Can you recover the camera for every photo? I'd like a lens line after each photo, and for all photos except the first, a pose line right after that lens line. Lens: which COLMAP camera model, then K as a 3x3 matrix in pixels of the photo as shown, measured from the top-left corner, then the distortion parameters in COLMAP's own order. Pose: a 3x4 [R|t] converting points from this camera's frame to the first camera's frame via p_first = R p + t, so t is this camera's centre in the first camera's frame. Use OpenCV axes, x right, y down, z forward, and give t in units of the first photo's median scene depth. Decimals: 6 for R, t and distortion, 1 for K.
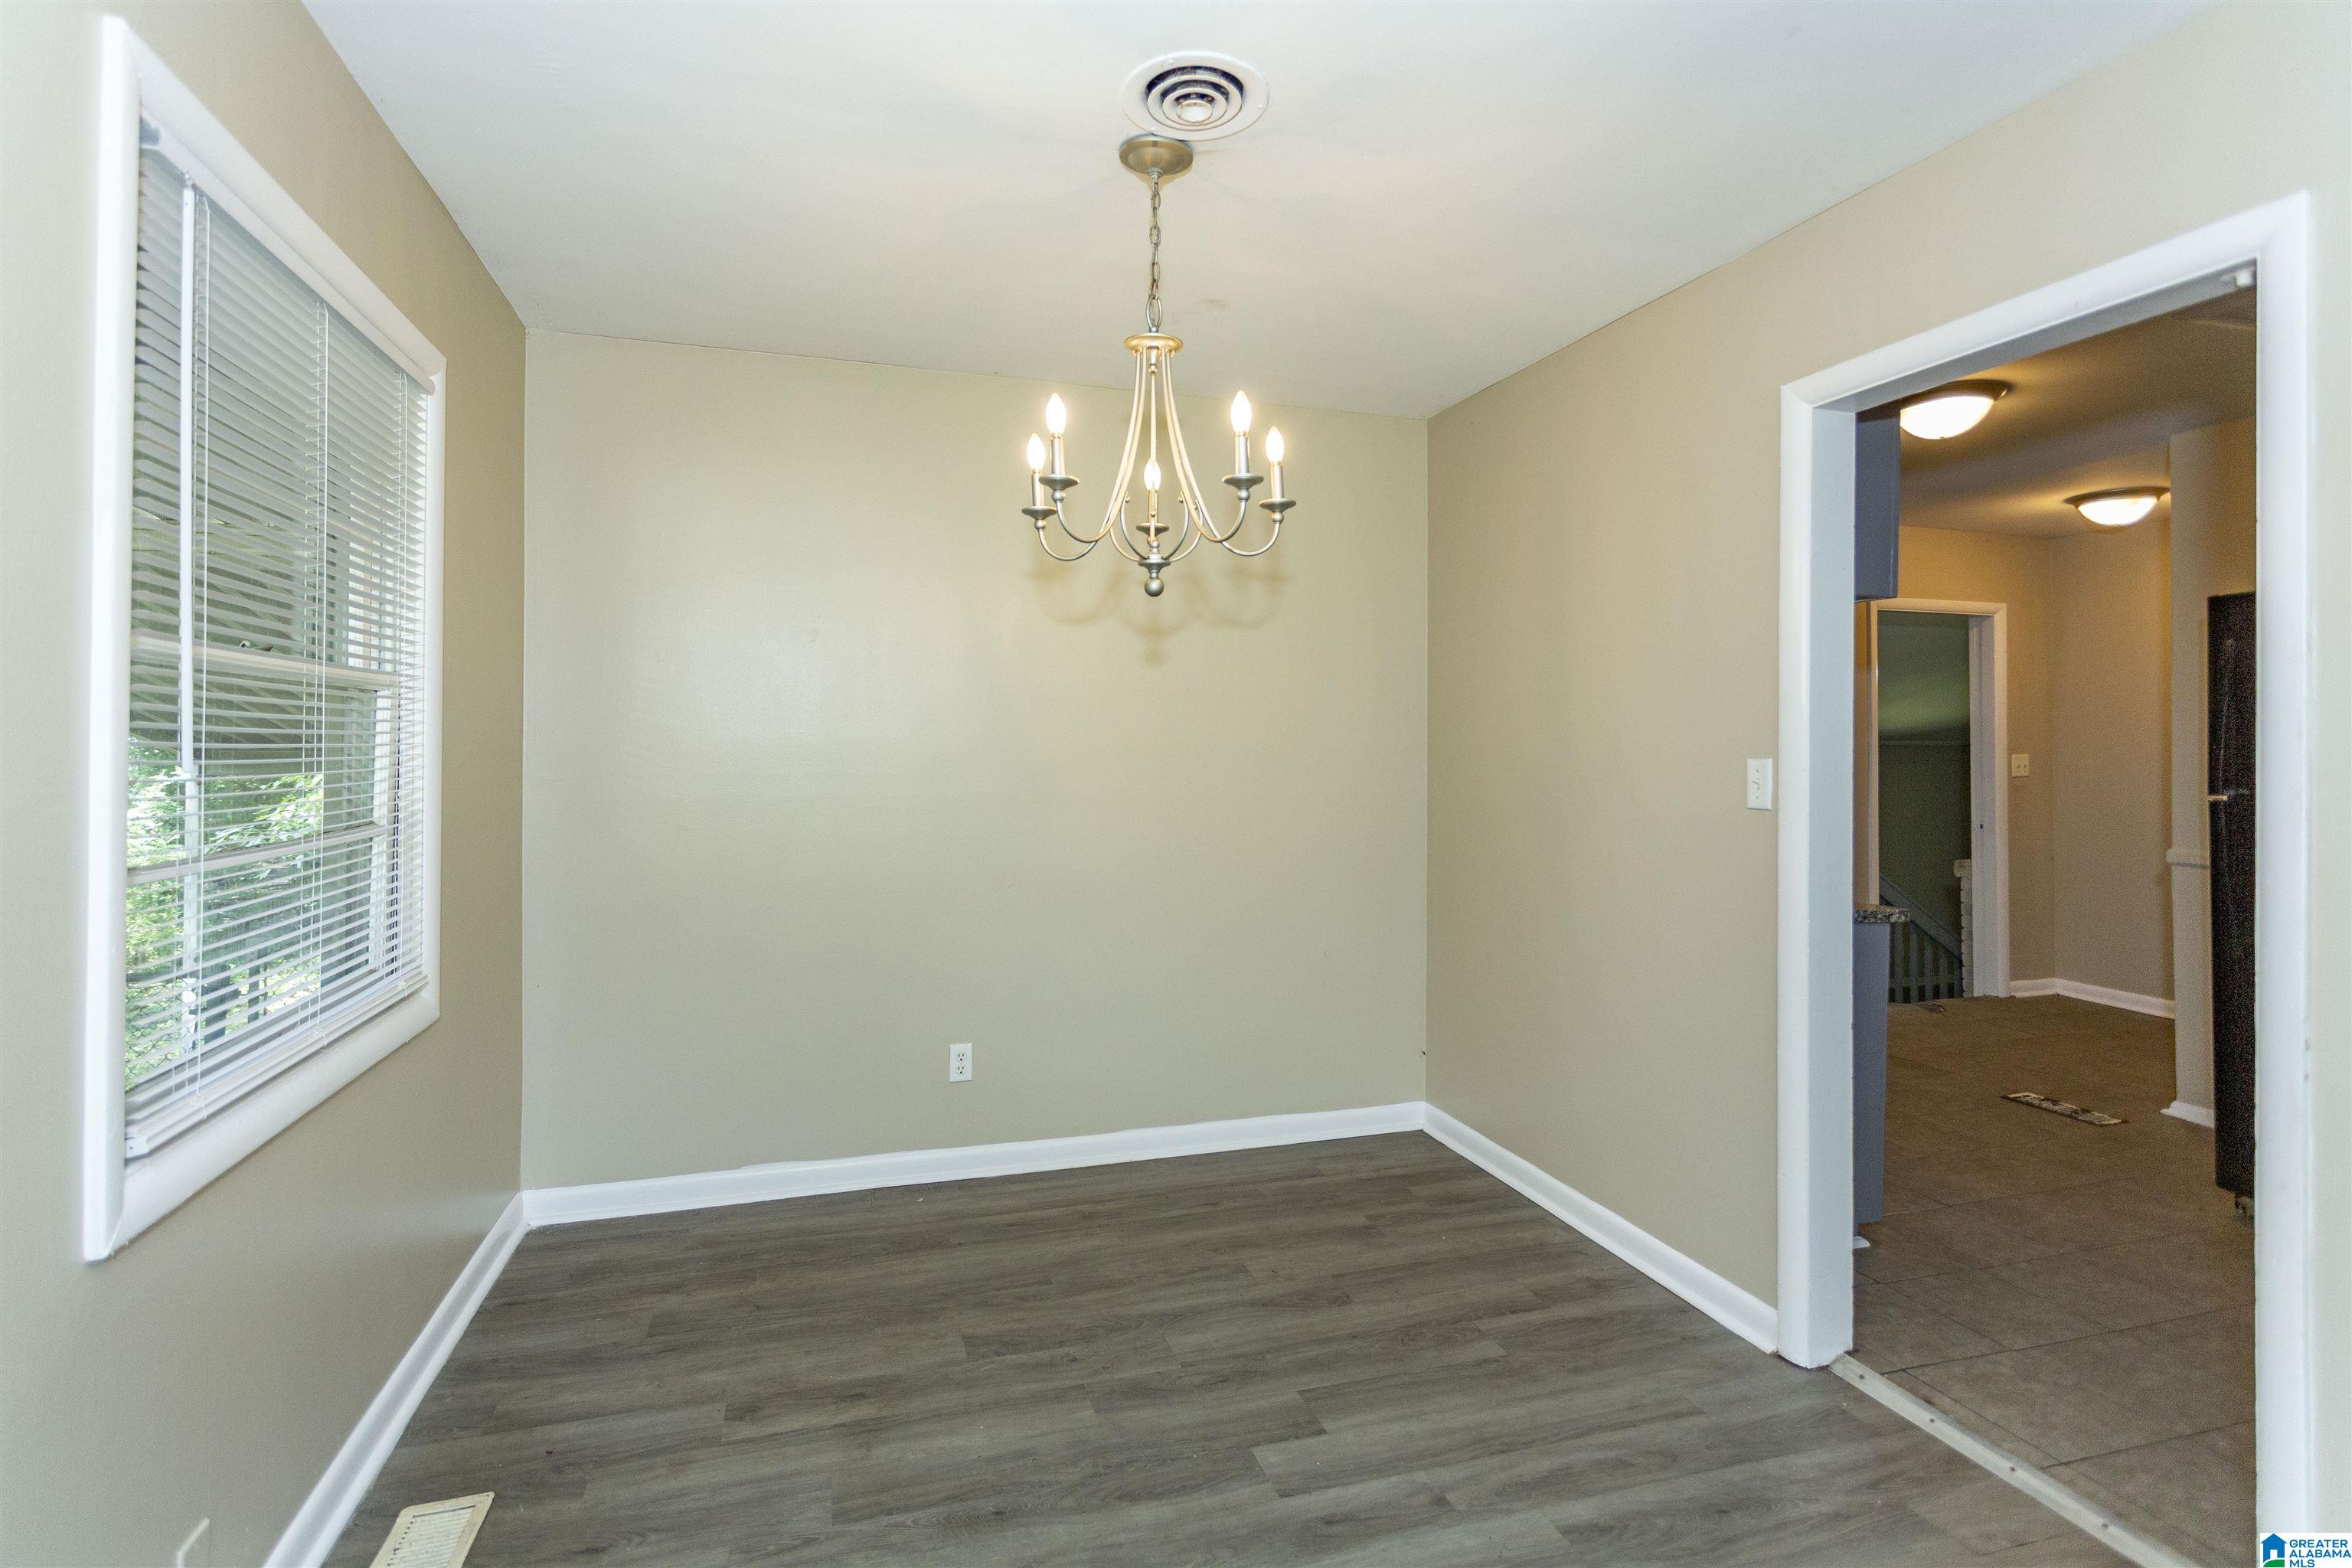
lens RADIAL K [[1090.5, 0, 1157.5], [0, 1090.5, 750.2], [0, 0, 1]] dist [0.000416, 0.000290]
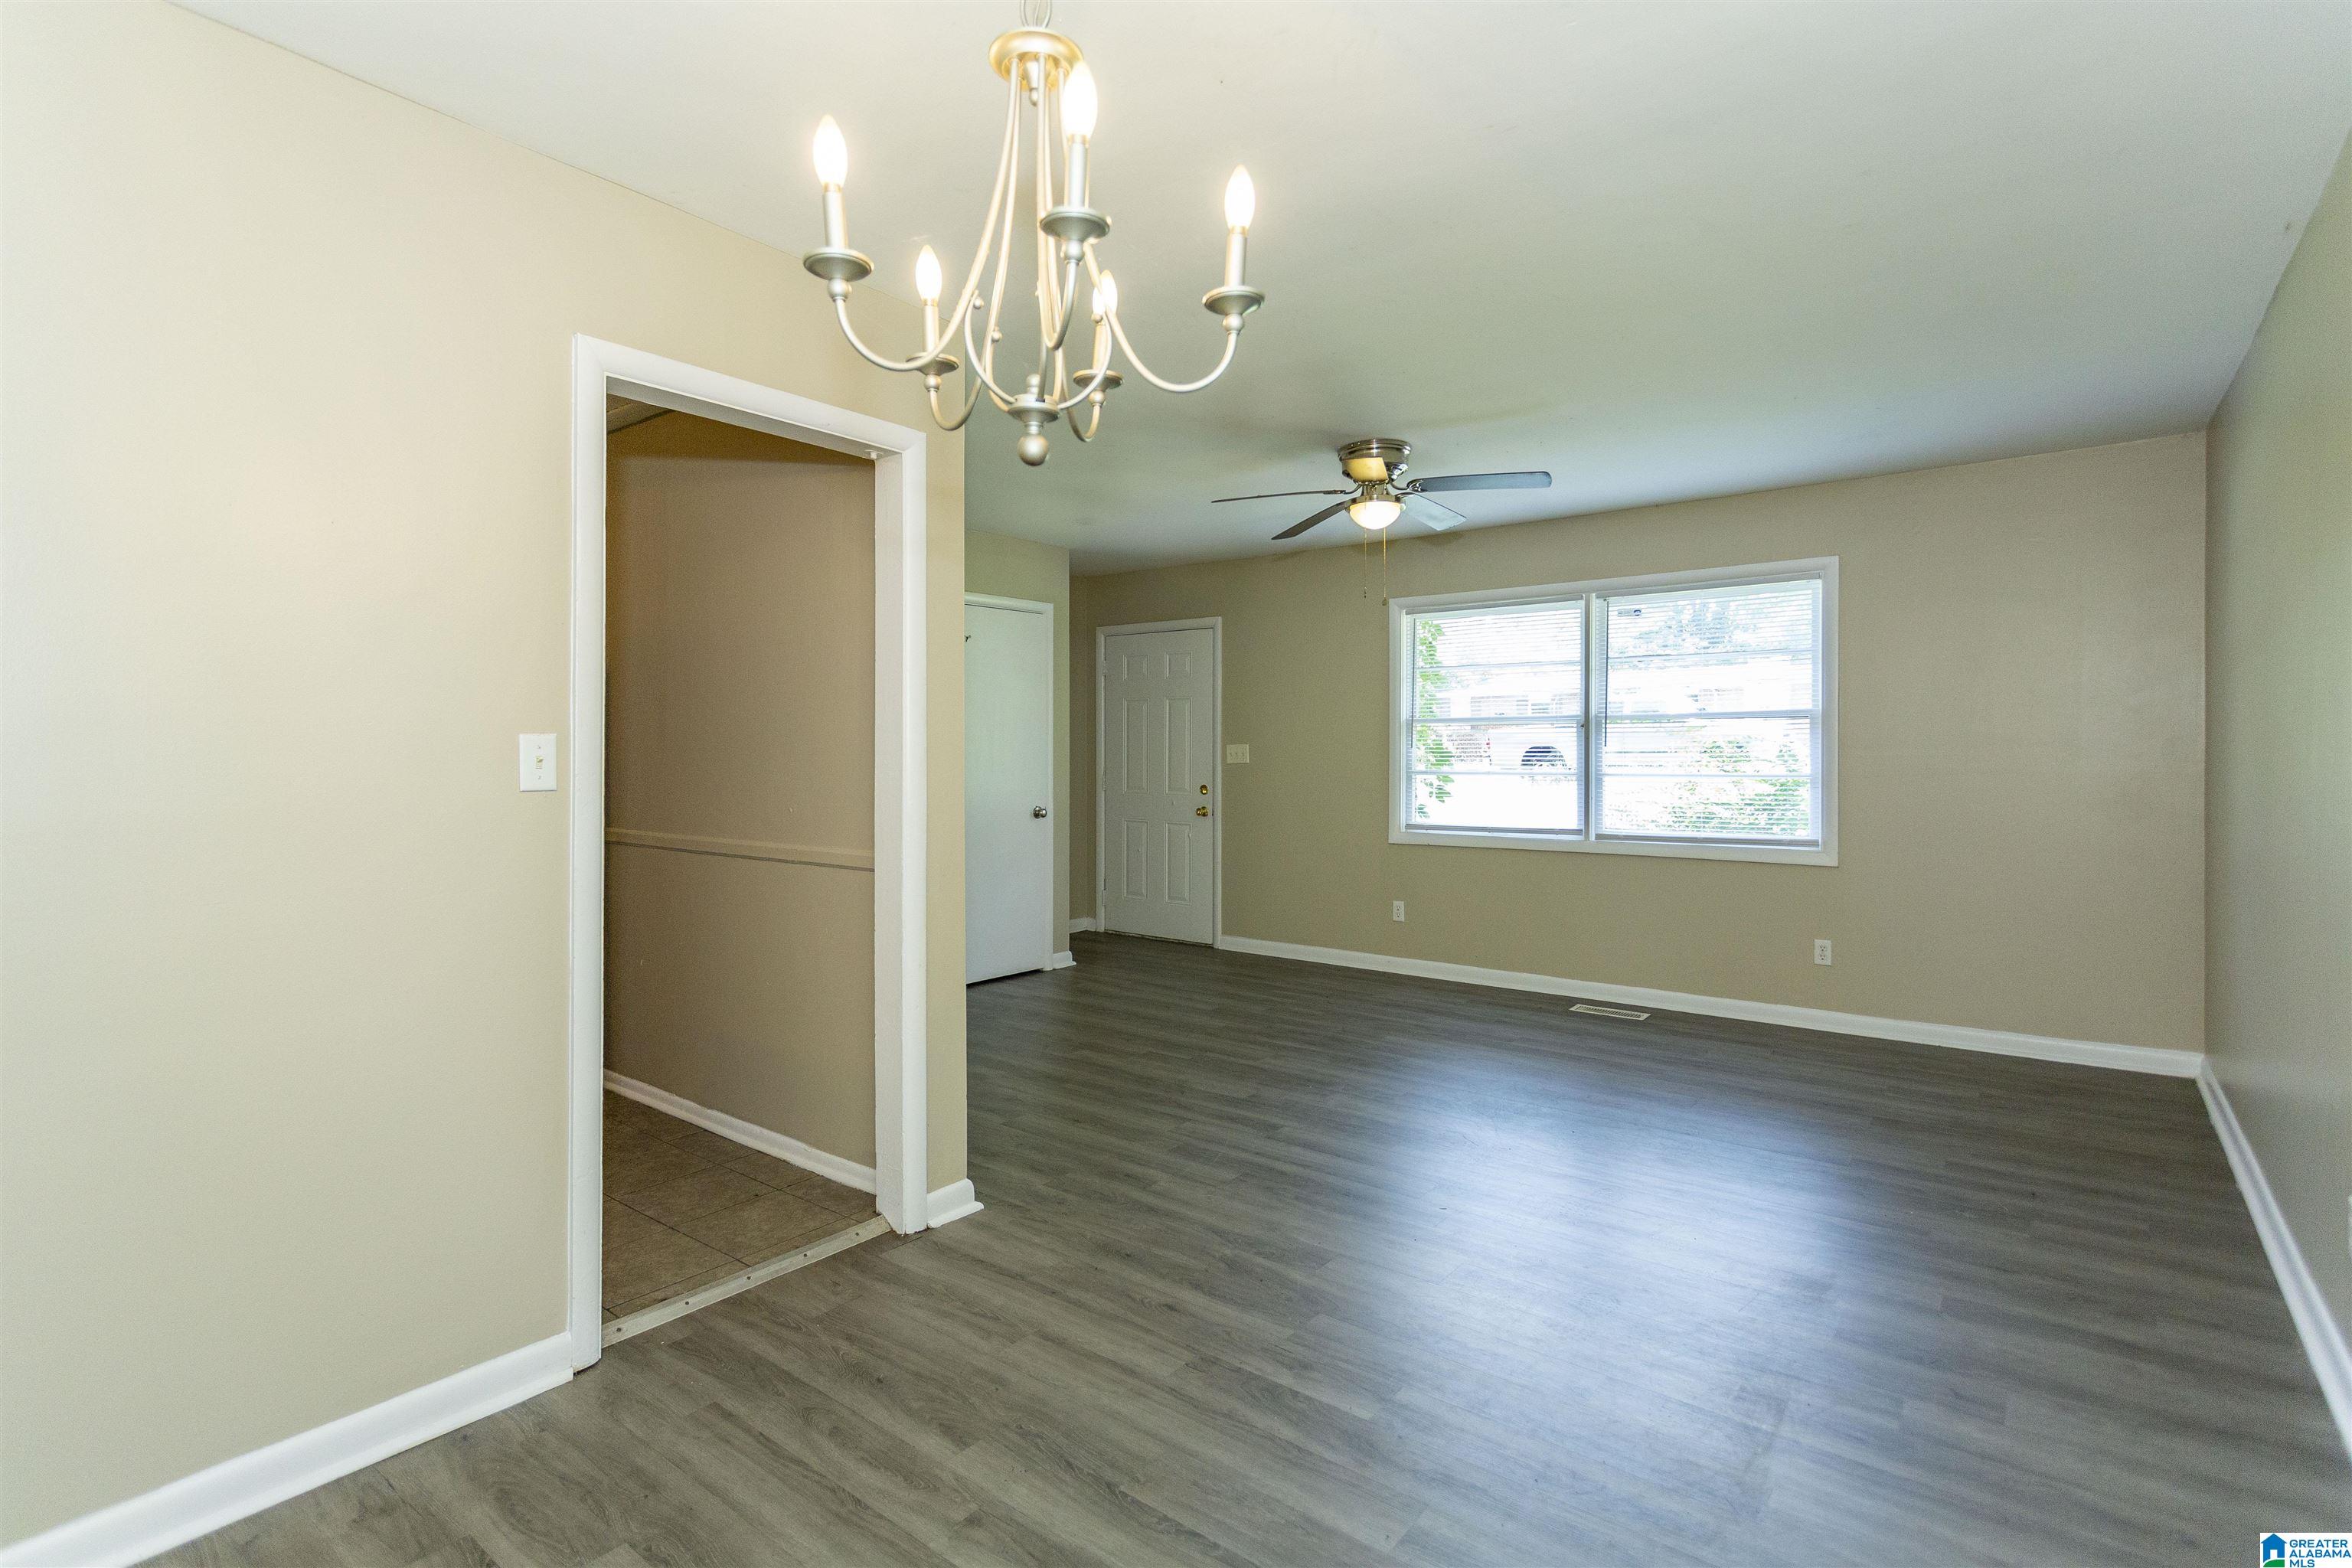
lens RADIAL K [[1116.4, 0, 1158.1], [0, 1116.4, 749.2], [0, 0, 1]] dist [0.001547, 0.000801]
pose [[-0.564273, -0.001752, 0.825586, -0.526513], [-0.003368, 0.999994, -0.000180, 0.021916], [-0.825581, -0.002882, -0.564276, 1.197091]]
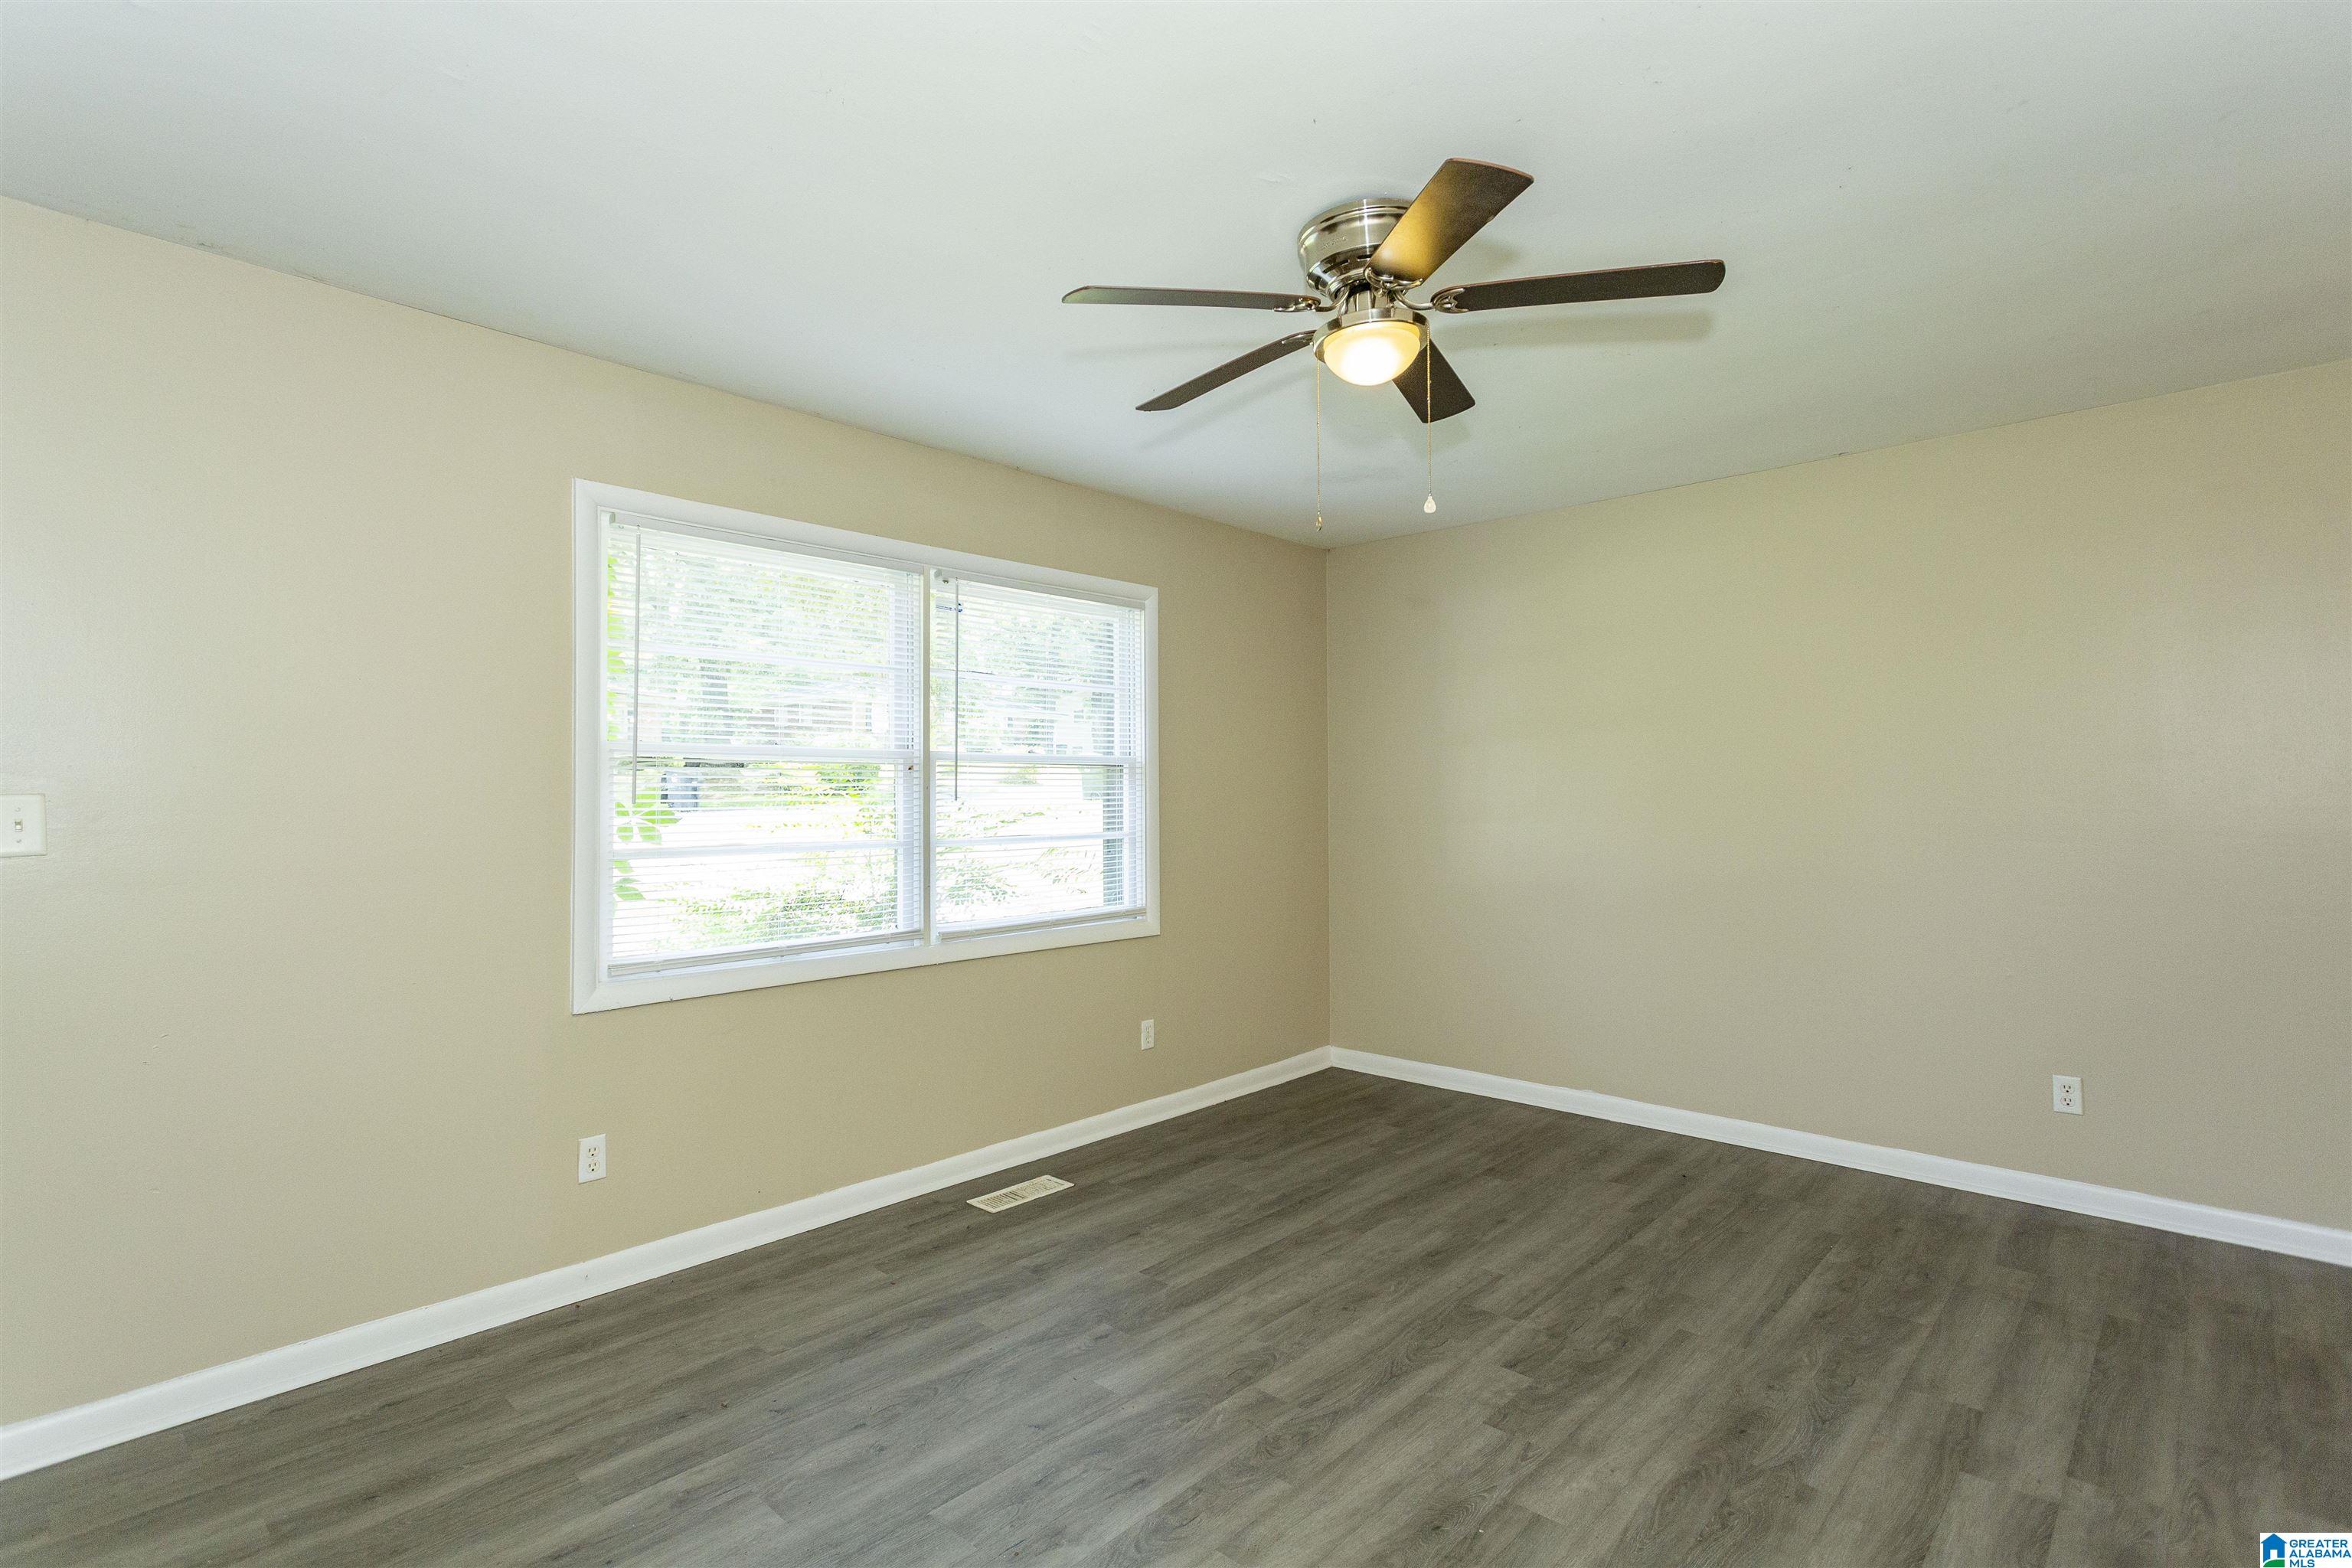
lens RADIAL K [[1124.5, 0, 1146.9], [0, 1124.5, 788.6], [0, 0, 1]] dist [0.004547, 0.001412]
pose [[-0.871121, -0.003032, -0.491059, 1.534191], [0.004338, 0.999894, -0.013868, 0.017499], [0.491050, -0.014211, -0.871016, 0.576393]]
